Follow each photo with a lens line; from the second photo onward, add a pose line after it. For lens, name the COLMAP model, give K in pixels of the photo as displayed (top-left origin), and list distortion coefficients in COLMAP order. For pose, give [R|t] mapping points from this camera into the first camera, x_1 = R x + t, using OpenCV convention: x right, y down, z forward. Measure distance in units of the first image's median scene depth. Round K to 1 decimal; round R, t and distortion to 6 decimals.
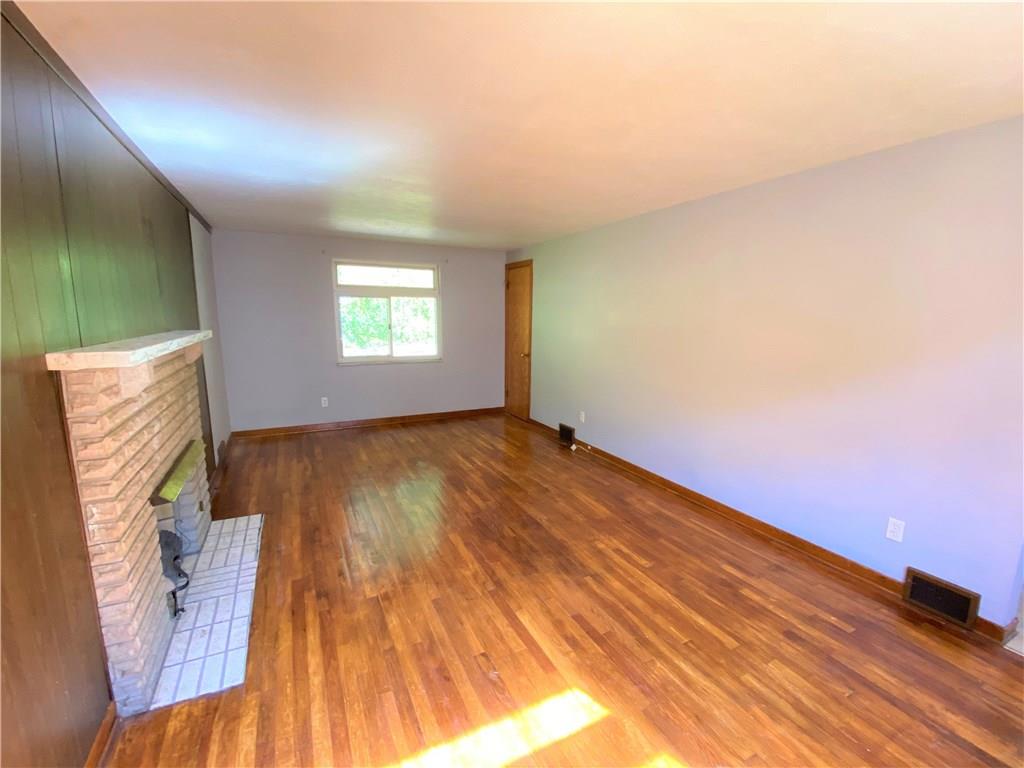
lens RADIAL K [[442.9, 0, 509.3], [0, 442.9, 383.5], [0, 0, 1]] dist [0.051063, -0.040800]
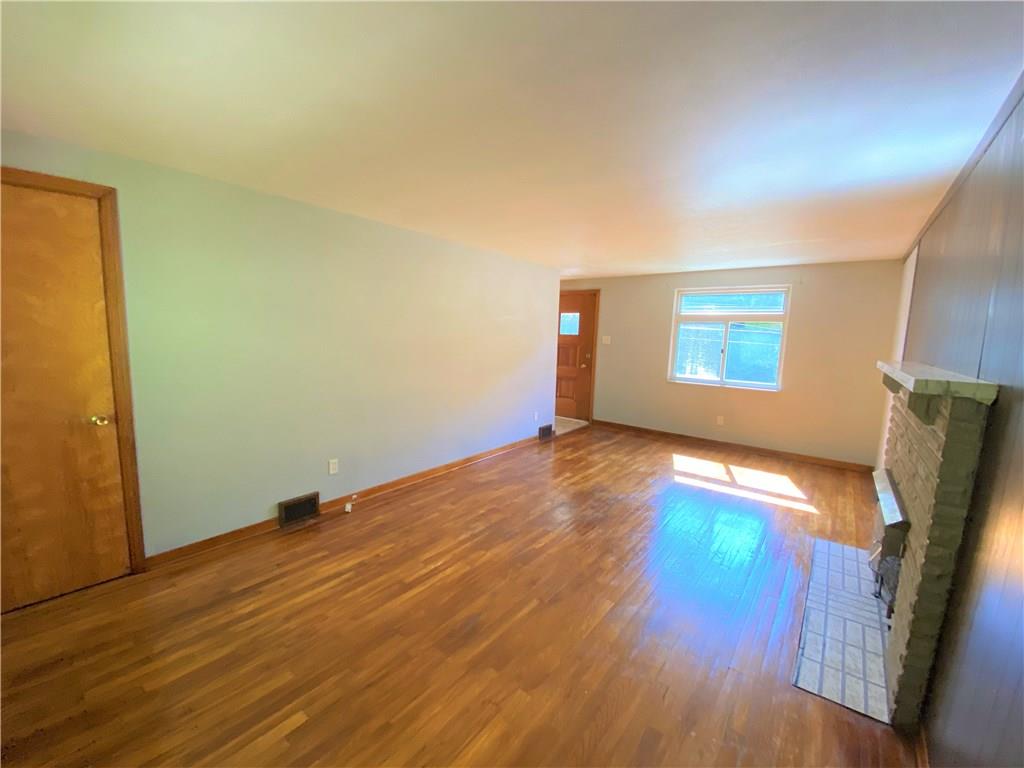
lens RADIAL K [[416.6, 0, 507.4], [0, 416.6, 387.0], [0, 0, 1]] dist [0.029000, -0.024446]
pose [[-0.429198, -0.138649, 0.892505, -0.965955], [0.110062, 0.972755, 0.204043, -0.279655], [-0.896479, 0.185806, -0.402245, 1.747984]]
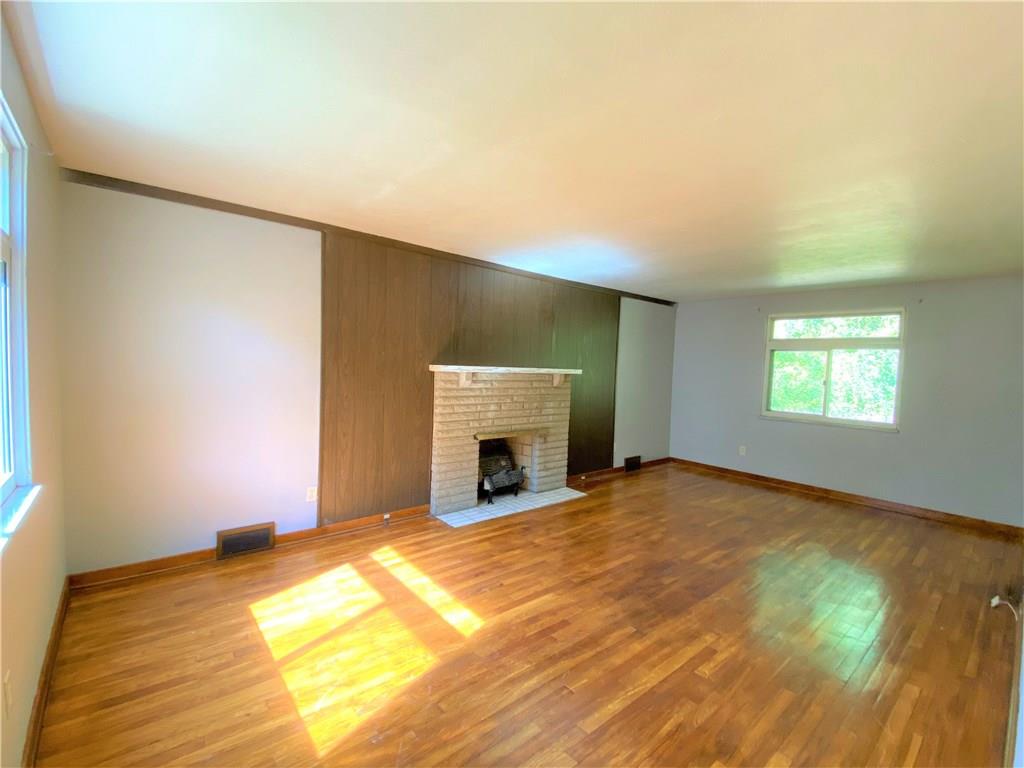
lens RADIAL K [[442.9, 0, 509.3], [0, 442.9, 383.5], [0, 0, 1]] dist [0.051063, -0.040800]
pose [[0.244457, 0.046145, -0.968561, 0.912854], [-0.188226, 0.982125, -0.000716, -0.018834], [0.951216, 0.182483, 0.248773, 0.390167]]
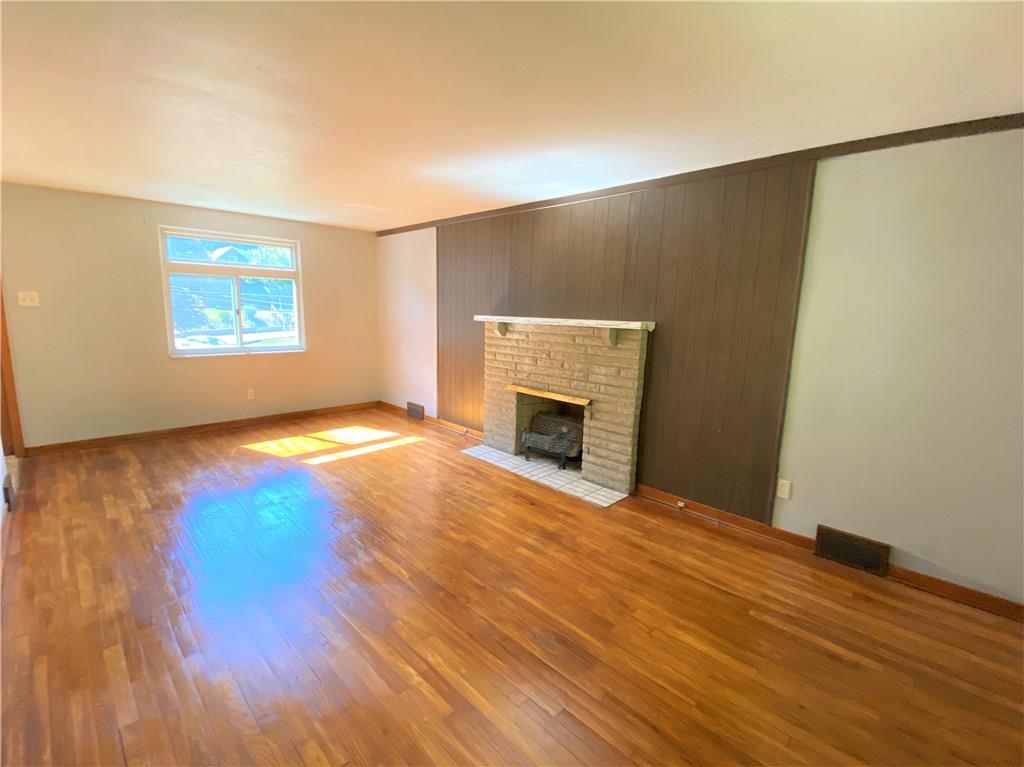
lens RADIAL K [[462.6, 0, 512.0], [0, 462.6, 383.5], [0, 0, 1]] dist [0.063351, -0.057474]
pose [[-0.948558, 0.022522, -0.315801, -0.041688], [-0.079267, 0.948804, 0.305759, -0.316185], [0.306520, 0.315063, -0.898210, 2.096008]]
